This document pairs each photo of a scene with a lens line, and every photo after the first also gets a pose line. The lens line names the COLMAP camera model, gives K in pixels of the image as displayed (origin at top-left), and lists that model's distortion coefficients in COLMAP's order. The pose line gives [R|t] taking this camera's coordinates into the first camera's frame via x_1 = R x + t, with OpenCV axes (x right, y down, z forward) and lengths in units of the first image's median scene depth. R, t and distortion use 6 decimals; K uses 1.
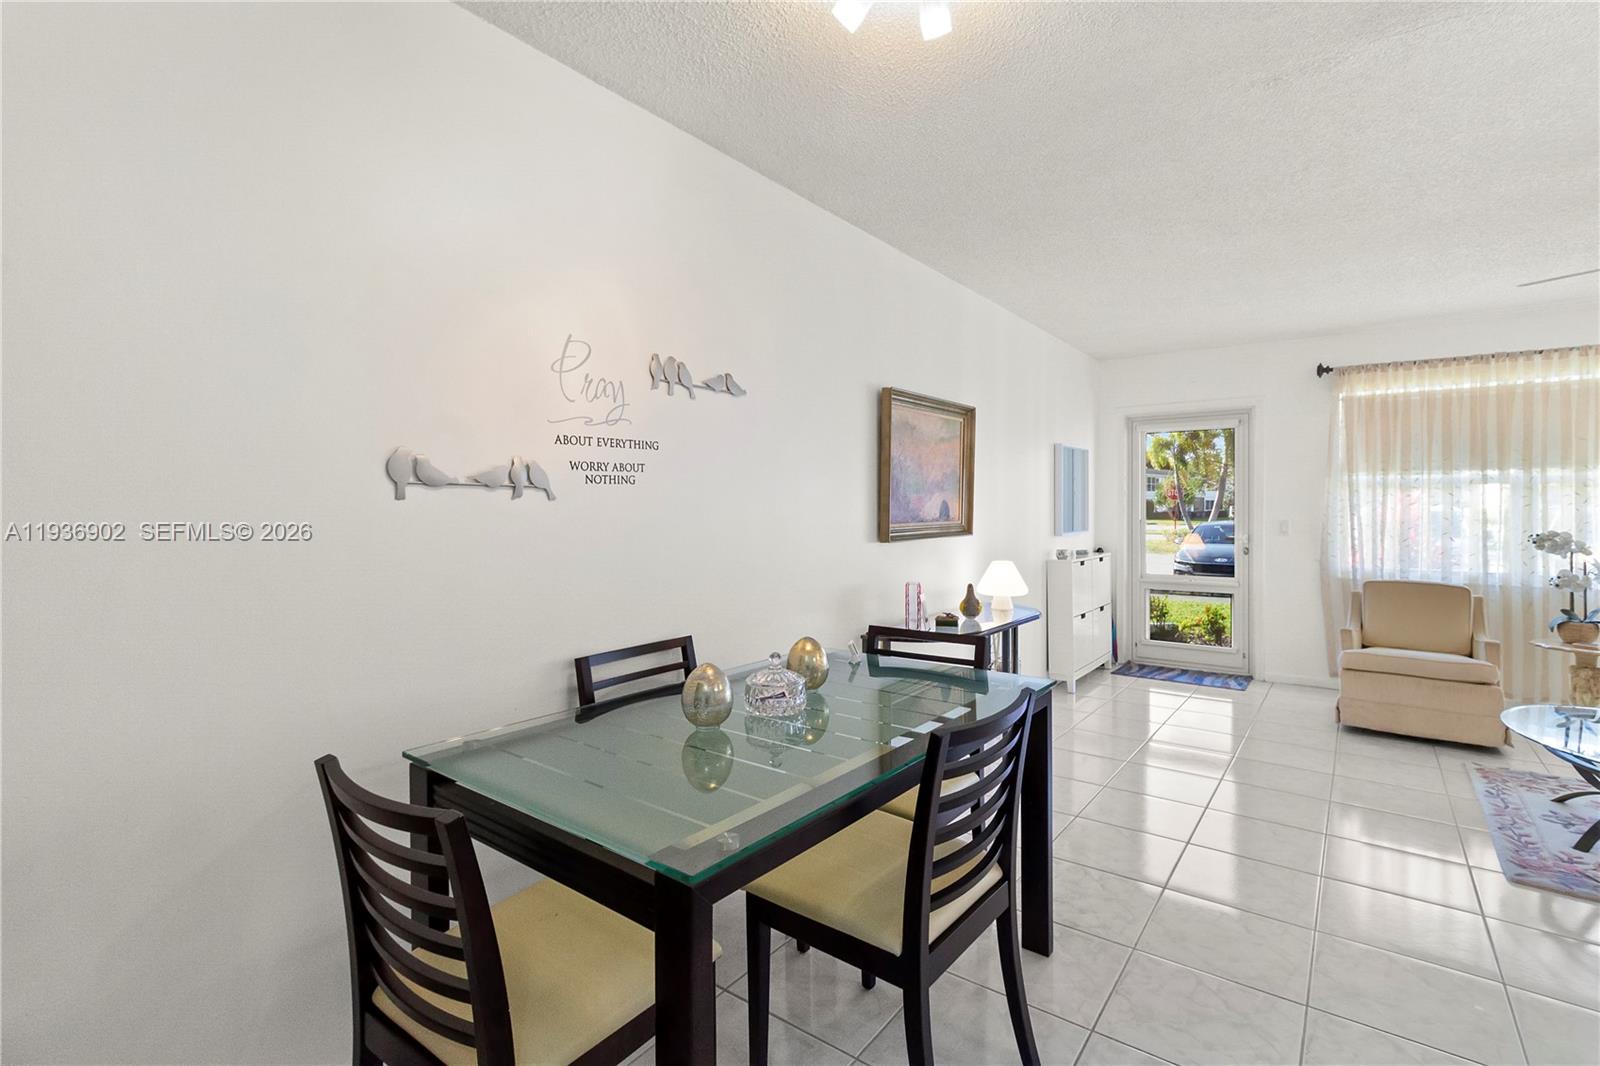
lens RADIAL K [[739.2, 0, 803.1], [0, 739.2, 512.8], [0, 0, 1]] dist [0.001599, 0.001068]
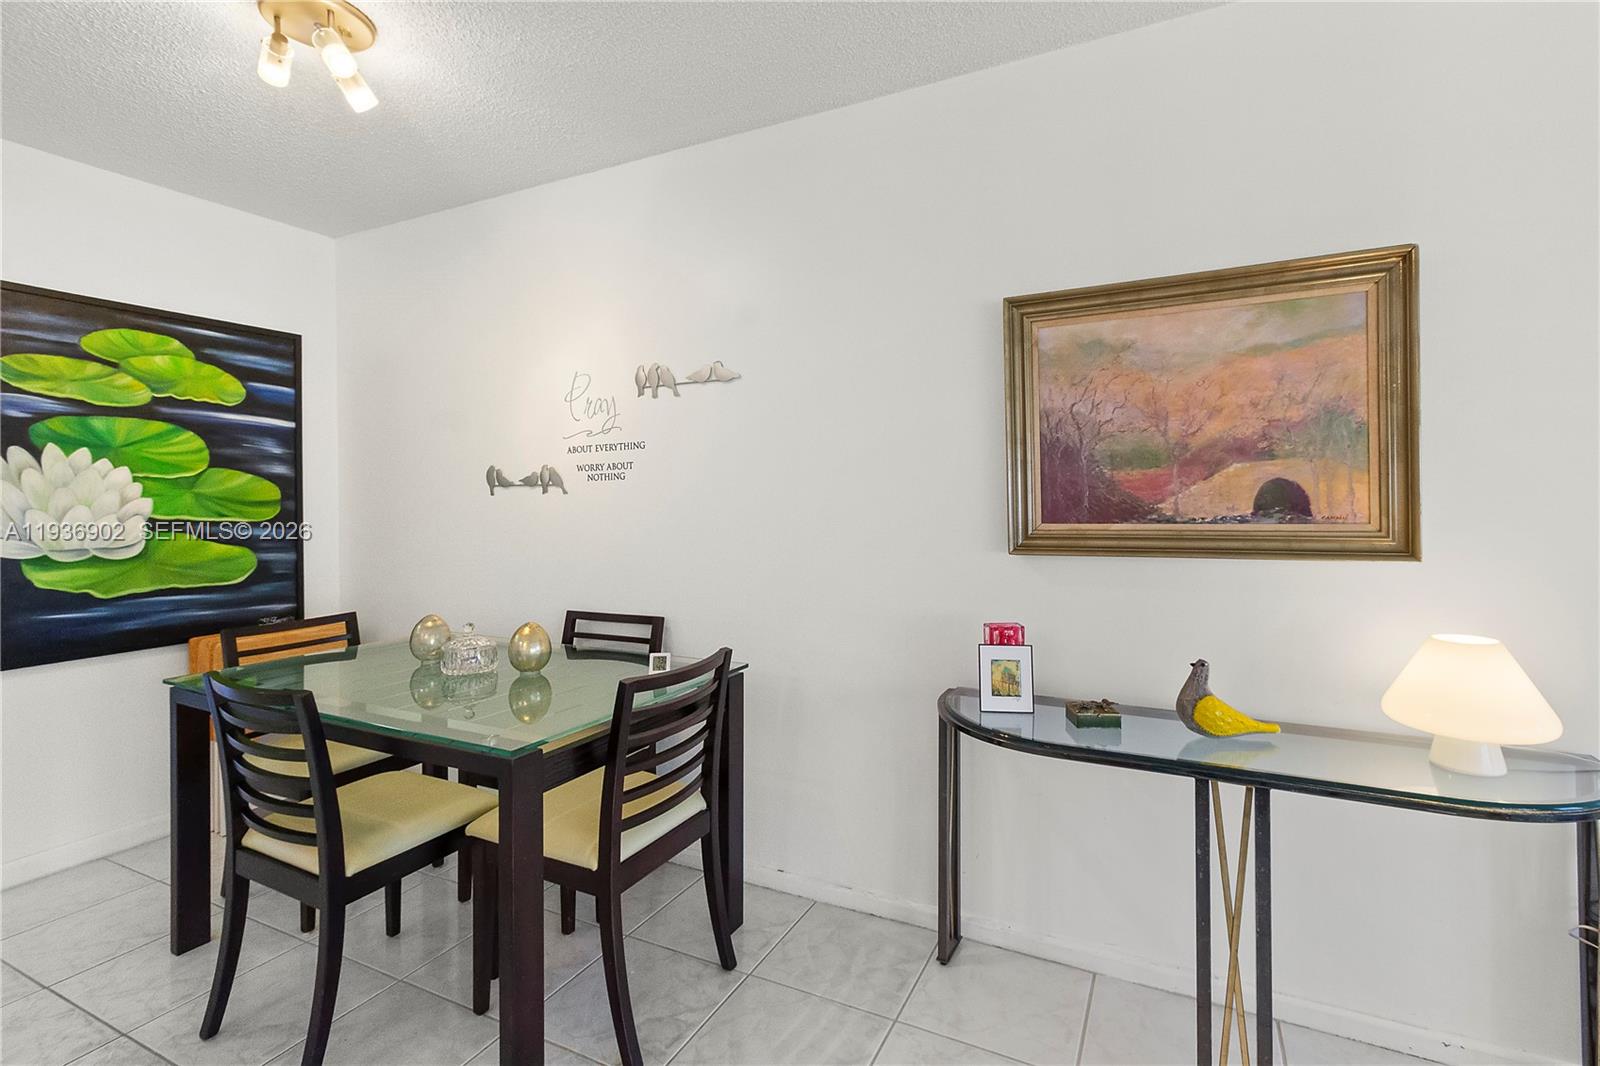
lens RADIAL K [[739.2, 0, 820.8], [0, 739.2, 501.2], [0, 0, 1]] dist [0.001599, 0.001068]
pose [[0.190795, 0.004058, -0.981621, 0.566227], [0.000822, 0.999990, 0.004294, -0.004677], [0.981630, -0.001626, 0.190790, 0.605977]]
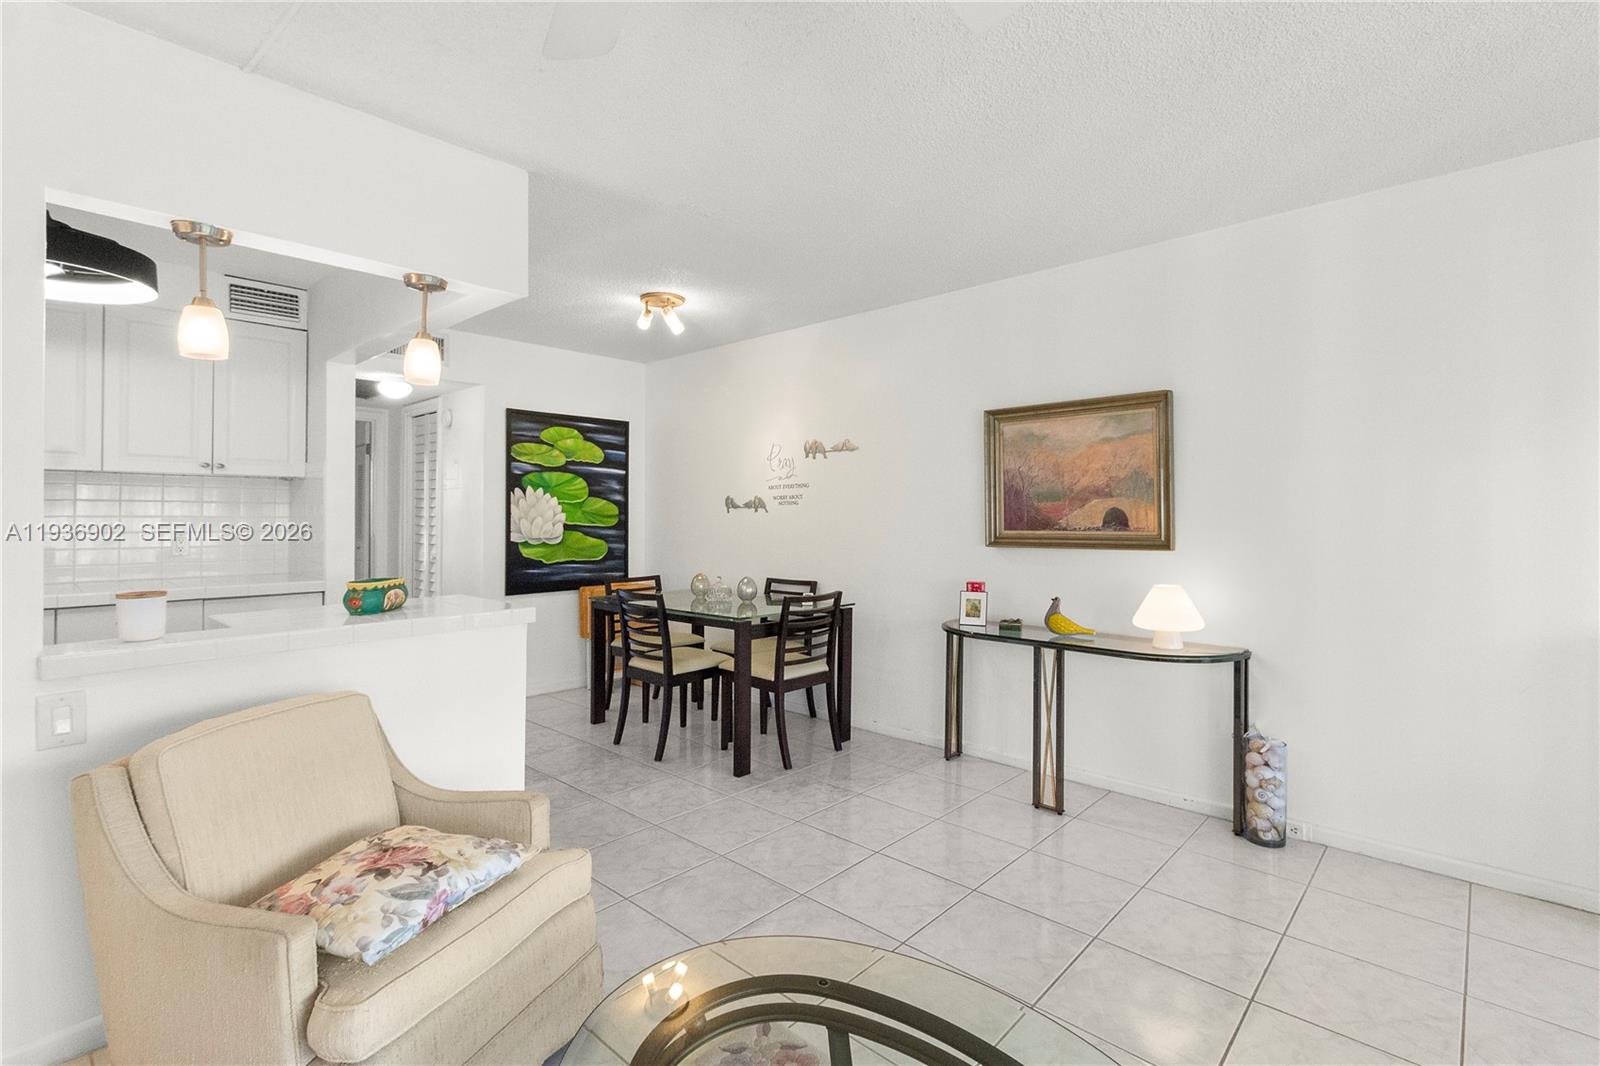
lens RADIAL K [[739.2, 0, 817.9], [0, 739.2, 518.6], [0, 0, 1]] dist [0.001599, 0.001068]
pose [[-0.090376, 0.002800, -0.995904, 1.056919], [-0.008593, 0.999957, 0.003591, -0.003659], [0.995871, 0.008882, -0.090348, 0.698967]]
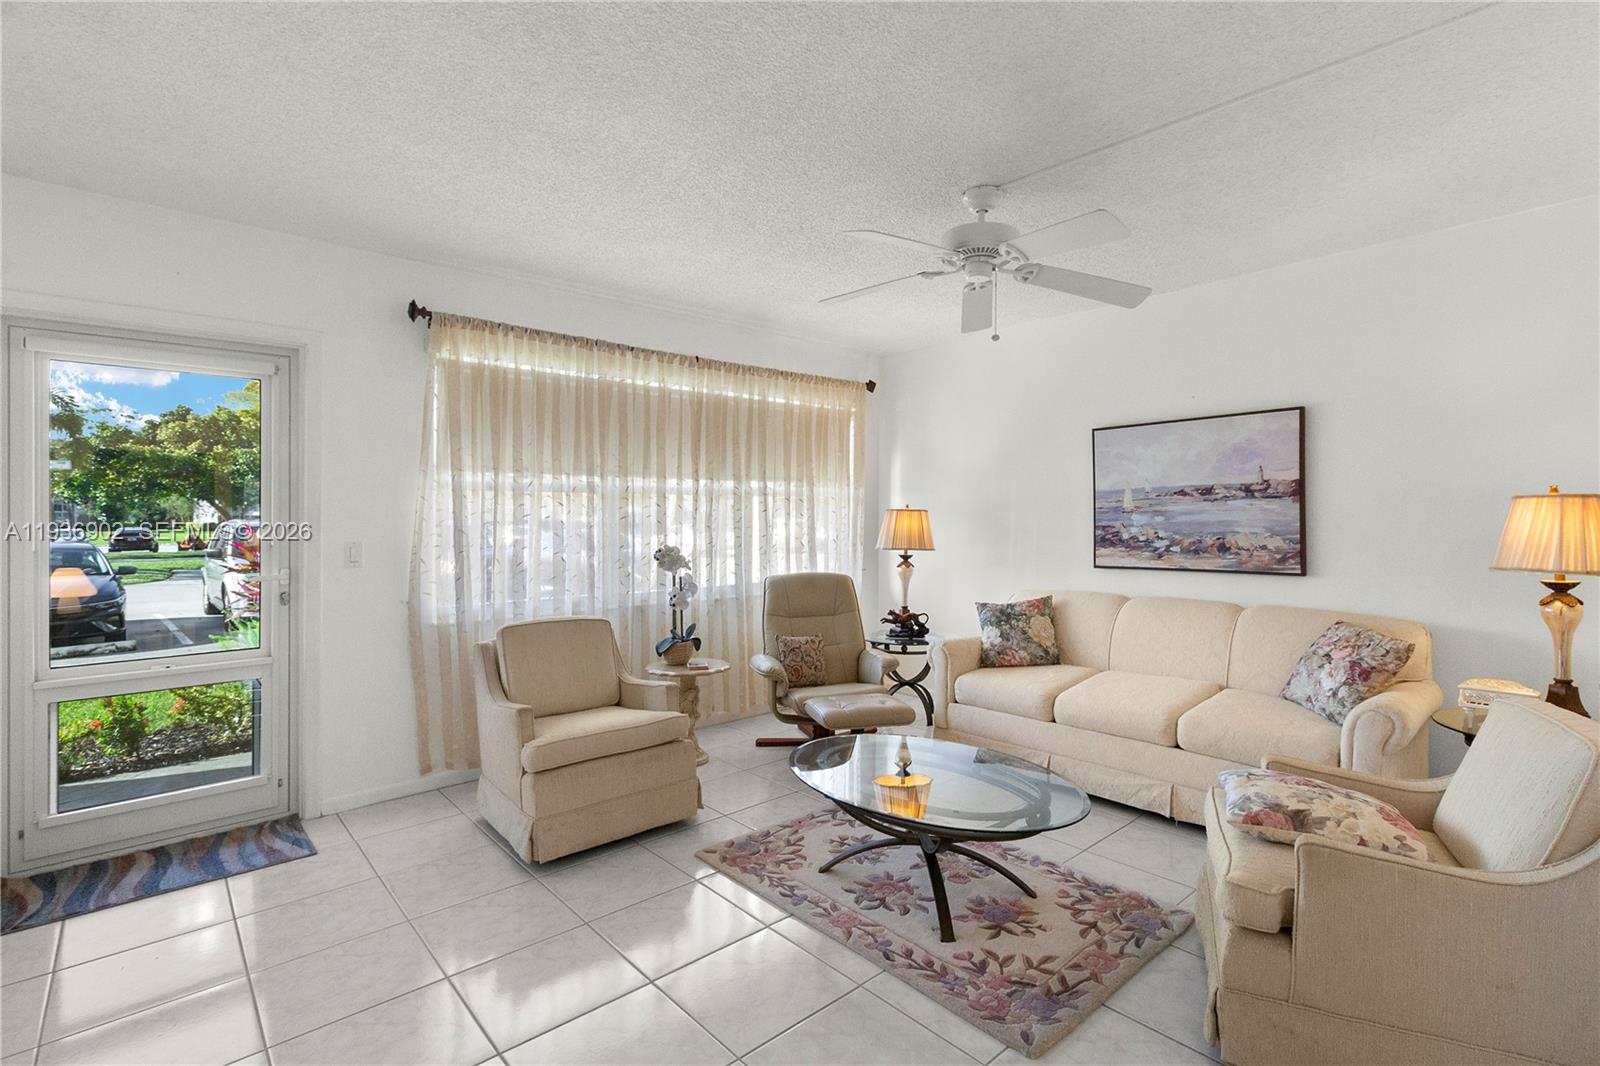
lens RADIAL K [[739.2, 0, 835.7], [0, 739.2, 523.4], [0, 0, 1]] dist [0.001599, 0.001068]
pose [[0.180622, -0.007213, 0.983526, 0.159059], [0.014363, 0.999886, 0.004695, -0.003910], [-0.983448, 0.013278, 0.180705, 0.662799]]
